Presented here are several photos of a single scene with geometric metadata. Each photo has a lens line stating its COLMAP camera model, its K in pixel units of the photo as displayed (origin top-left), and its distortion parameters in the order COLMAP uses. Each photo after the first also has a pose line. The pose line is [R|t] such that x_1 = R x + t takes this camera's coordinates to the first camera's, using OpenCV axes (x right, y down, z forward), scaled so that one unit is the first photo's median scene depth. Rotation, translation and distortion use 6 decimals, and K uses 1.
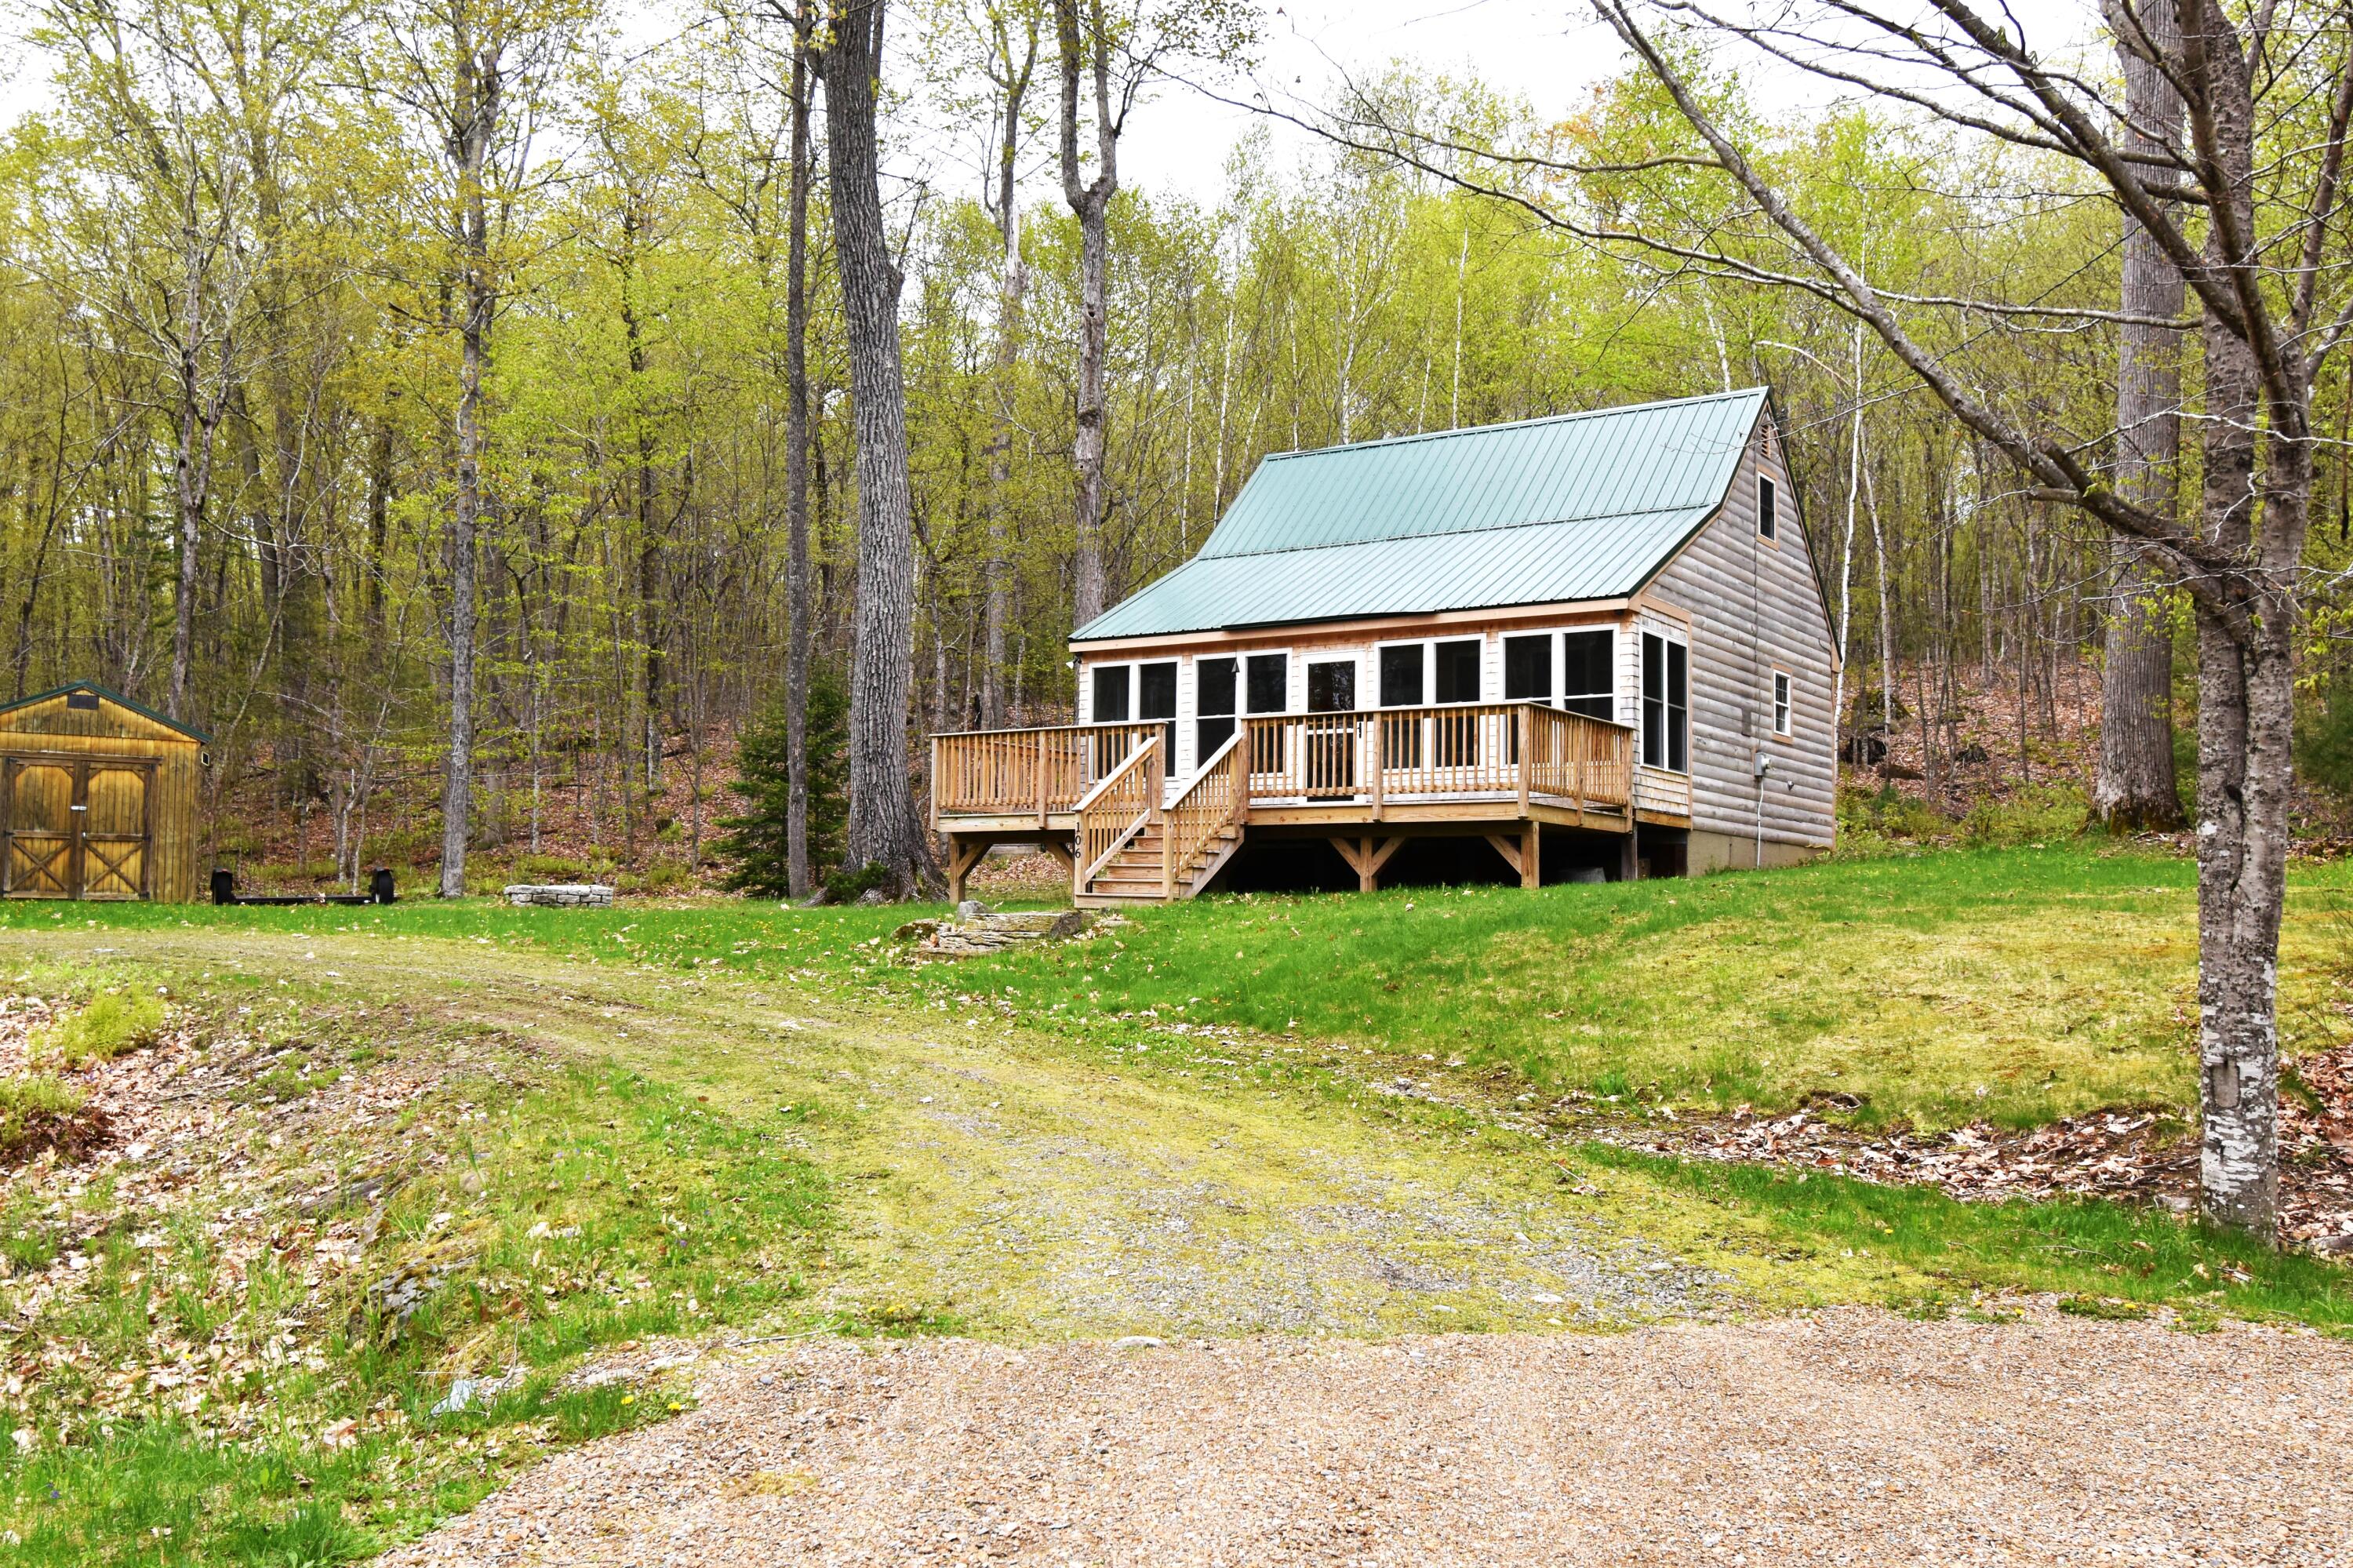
lens RADIAL K [[2071.0, 0, 1176.5], [0, 2071.0, 784.0], [0, 0, 1]] dist [0.001005, -0.016614]
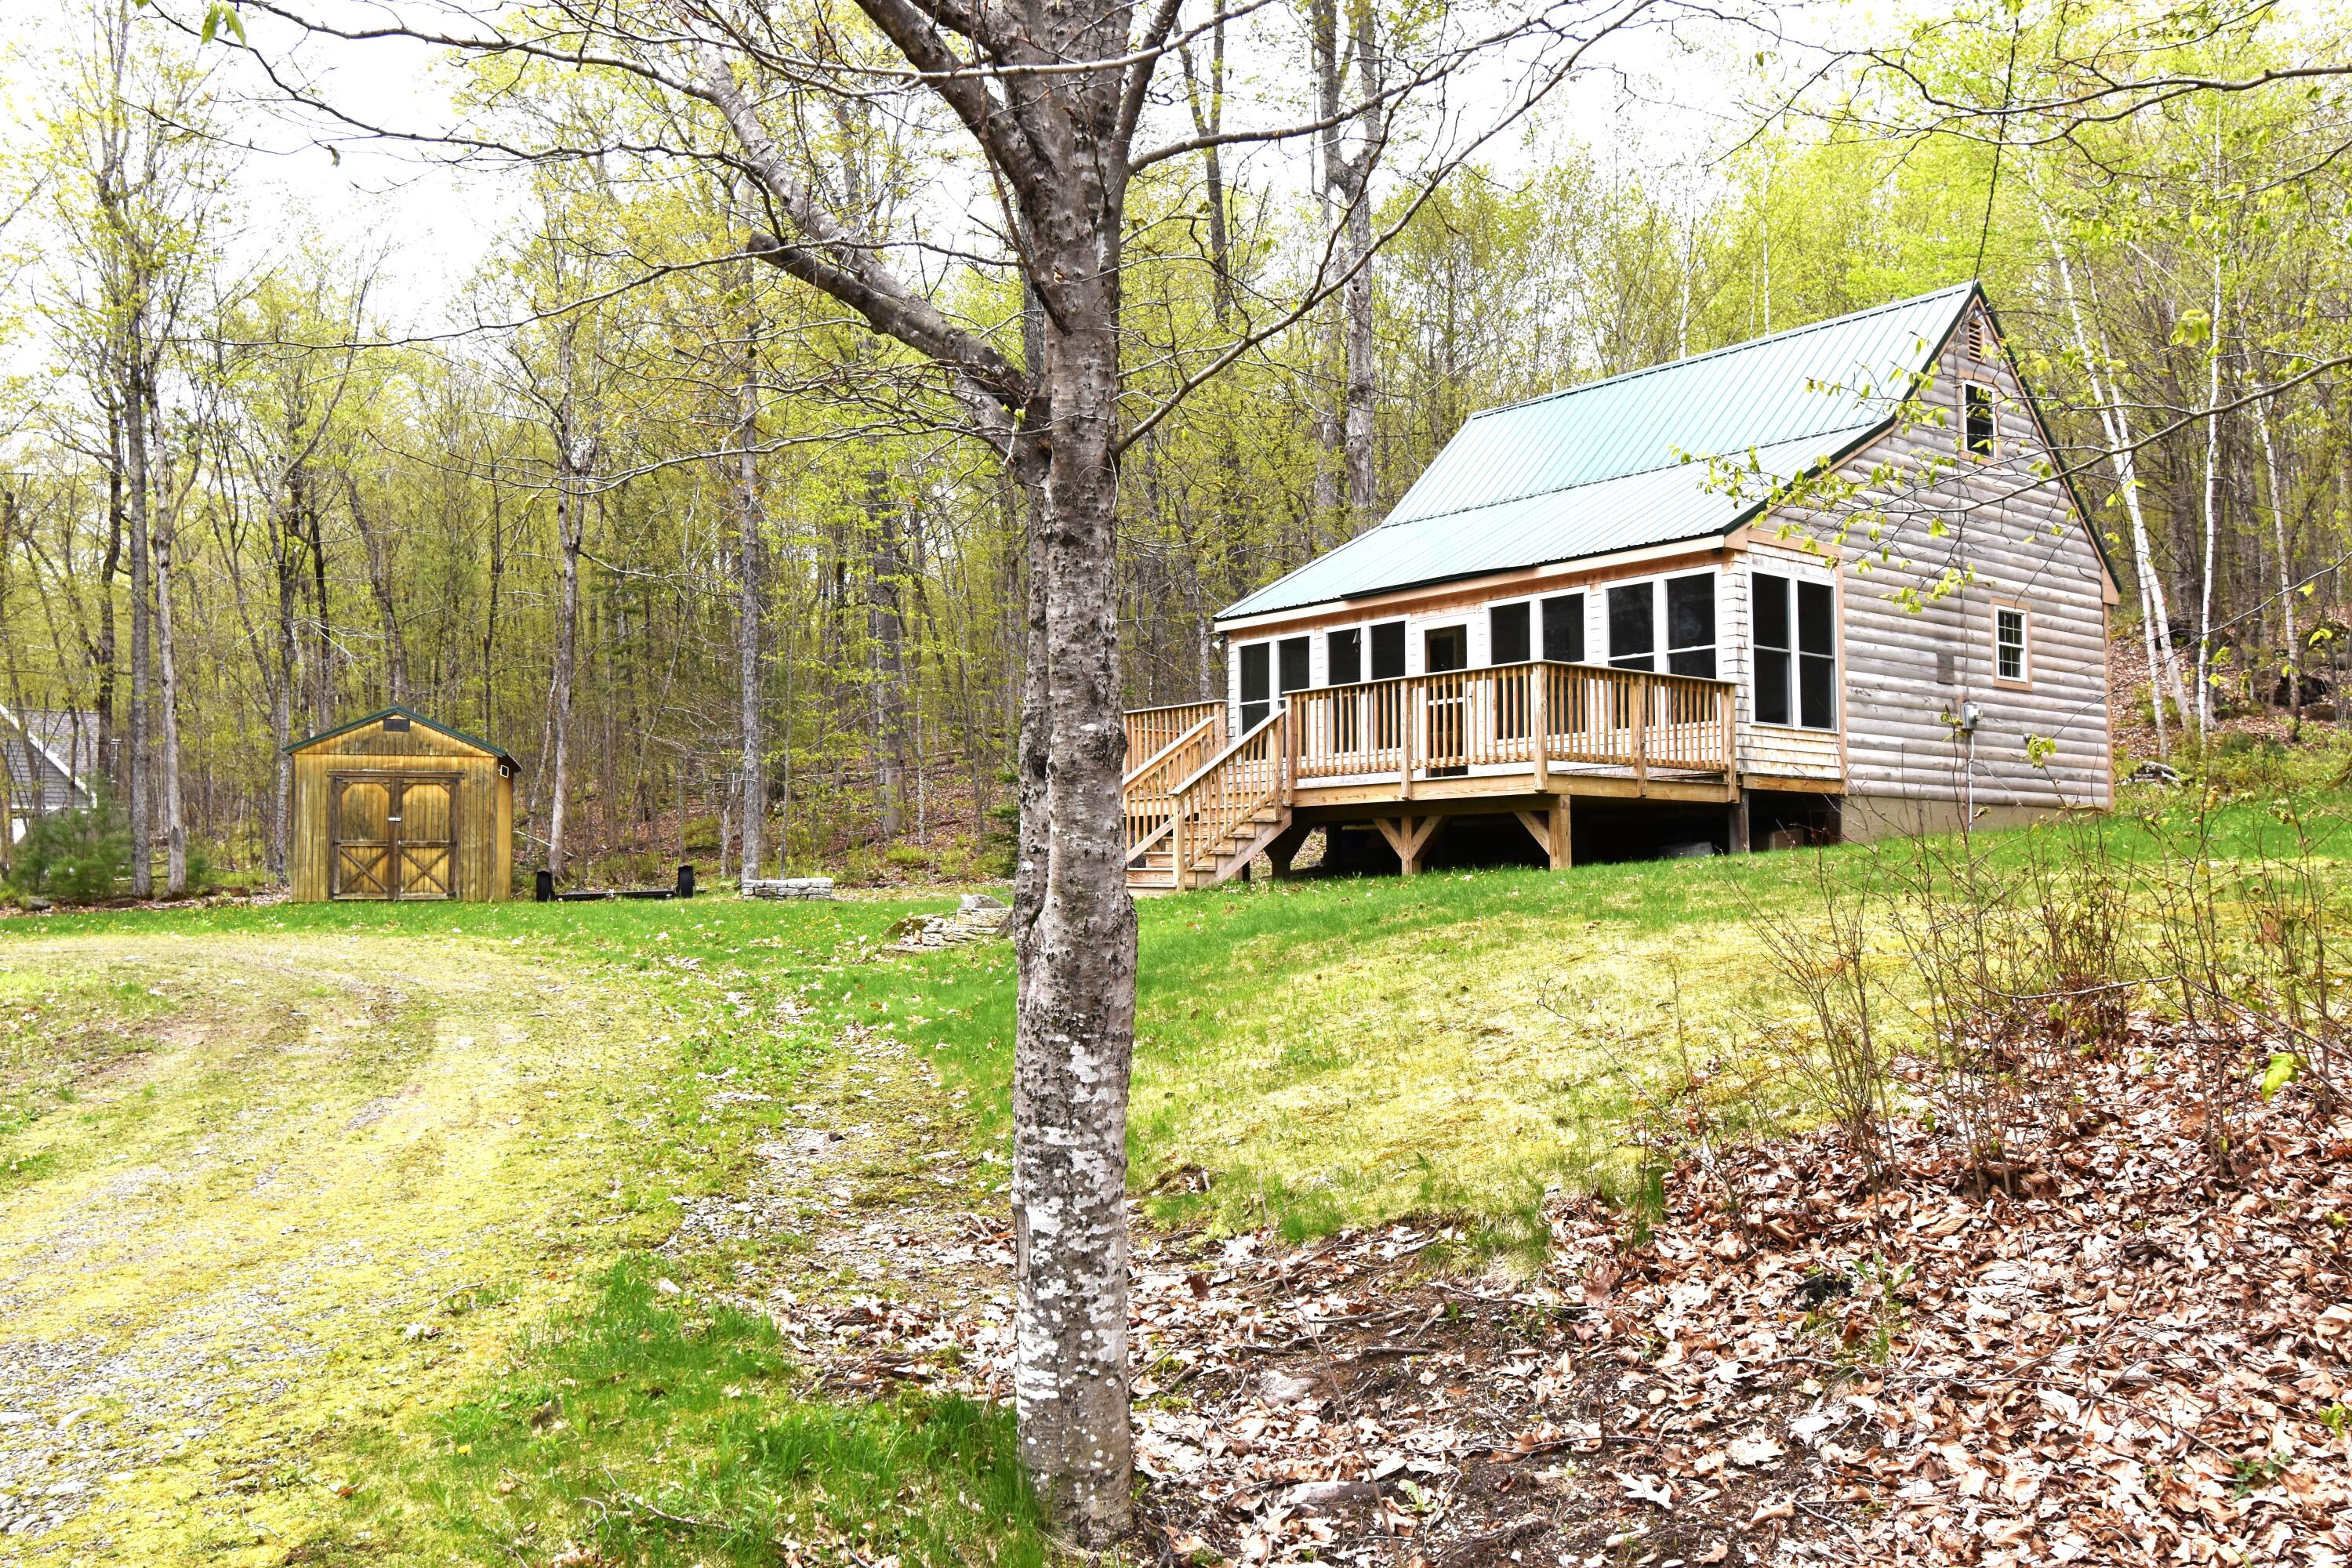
lens RADIAL K [[1920.4, 0, 1172.6], [0, 1920.4, 782.4], [0, 0, 1]] dist [0.004617, -0.025406]
pose [[0.953092, -0.033696, -0.300800, 0.221822], [0.036950, 0.999304, 0.005135, 0.002158], [0.300417, -0.016009, 0.953674, 0.142536]]
